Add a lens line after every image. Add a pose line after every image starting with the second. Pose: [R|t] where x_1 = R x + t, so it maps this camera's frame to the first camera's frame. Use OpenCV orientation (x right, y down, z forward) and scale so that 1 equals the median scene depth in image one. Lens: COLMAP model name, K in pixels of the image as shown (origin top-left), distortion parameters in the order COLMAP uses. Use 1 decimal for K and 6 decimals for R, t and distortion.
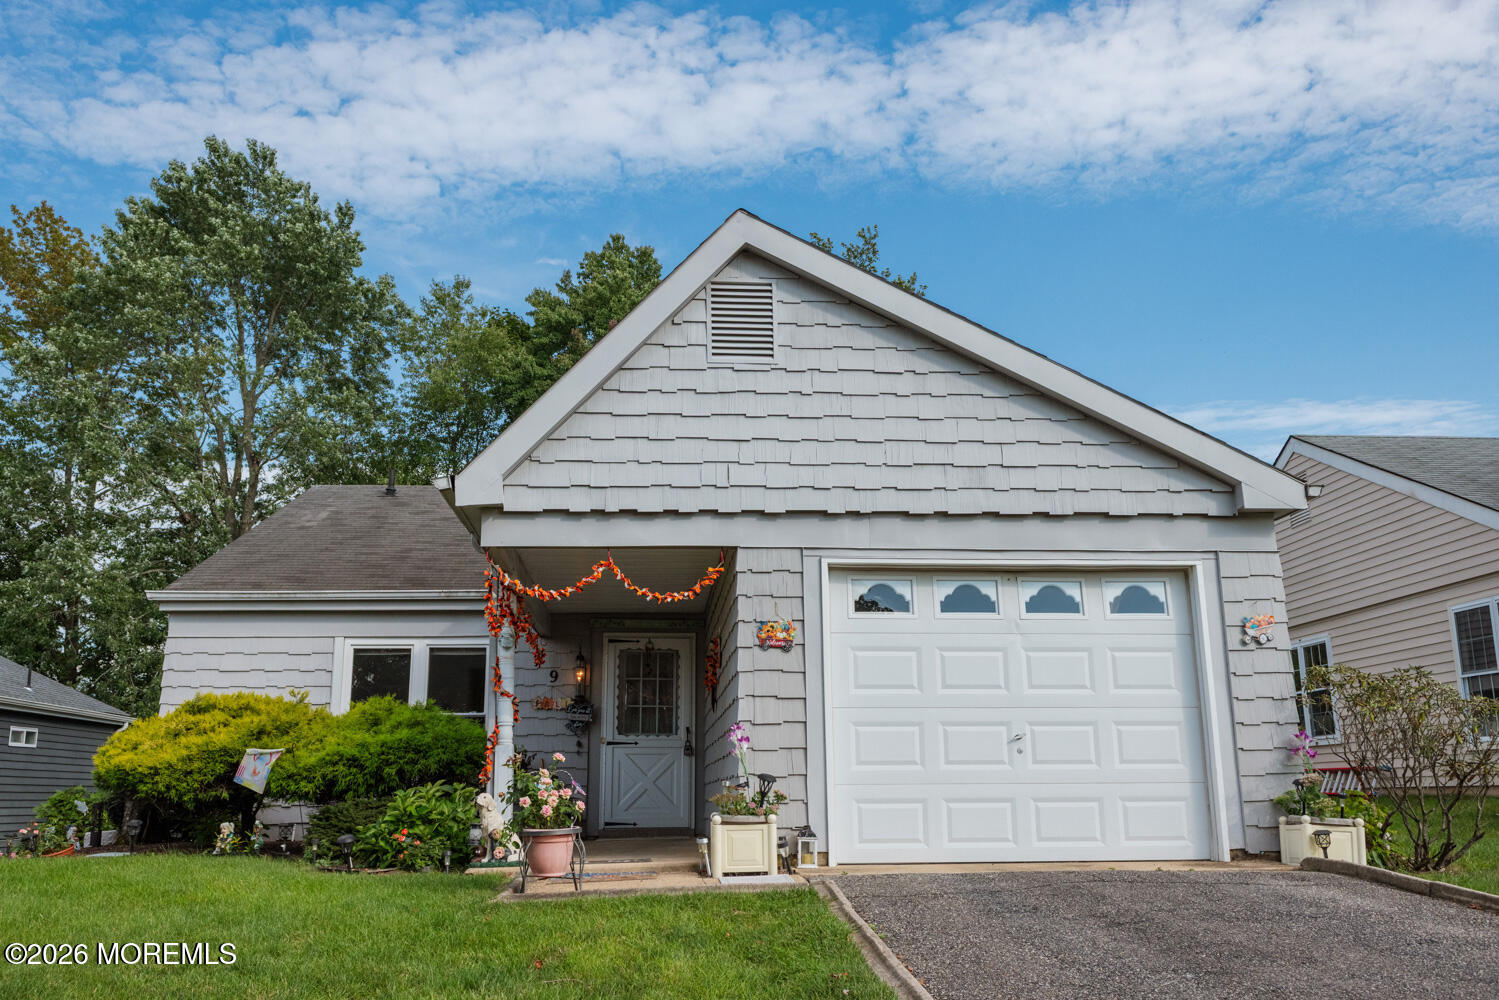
lens RADIAL K [[1353.1, 0, 749.6], [0, 1353.1, 520.6], [0, 0, 1]] dist [0.048972, 0.002528]
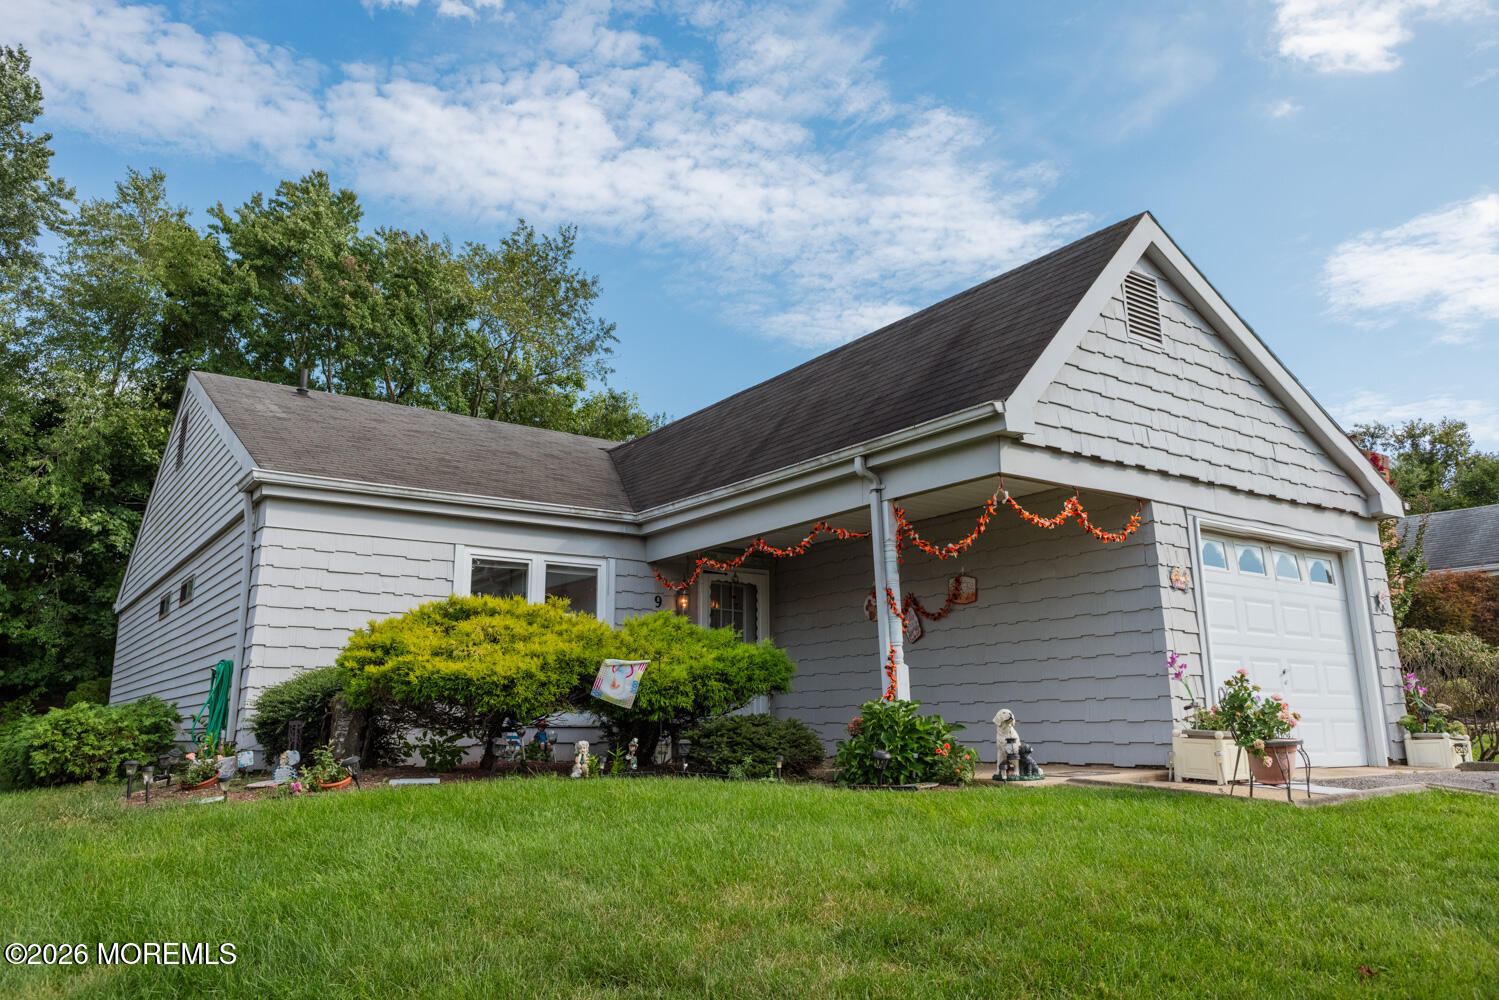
lens RADIAL K [[1041.2, 0, 749.5], [0, 1041.2, 500.0], [0, 0, 1]] dist [0.060188, -0.082867]
pose [[0.852863, 0.110555, 0.510296, -0.737814], [-0.107094, 0.993587, -0.036272, 0.086344], [-0.511033, -0.023715, 0.859234, 0.395474]]
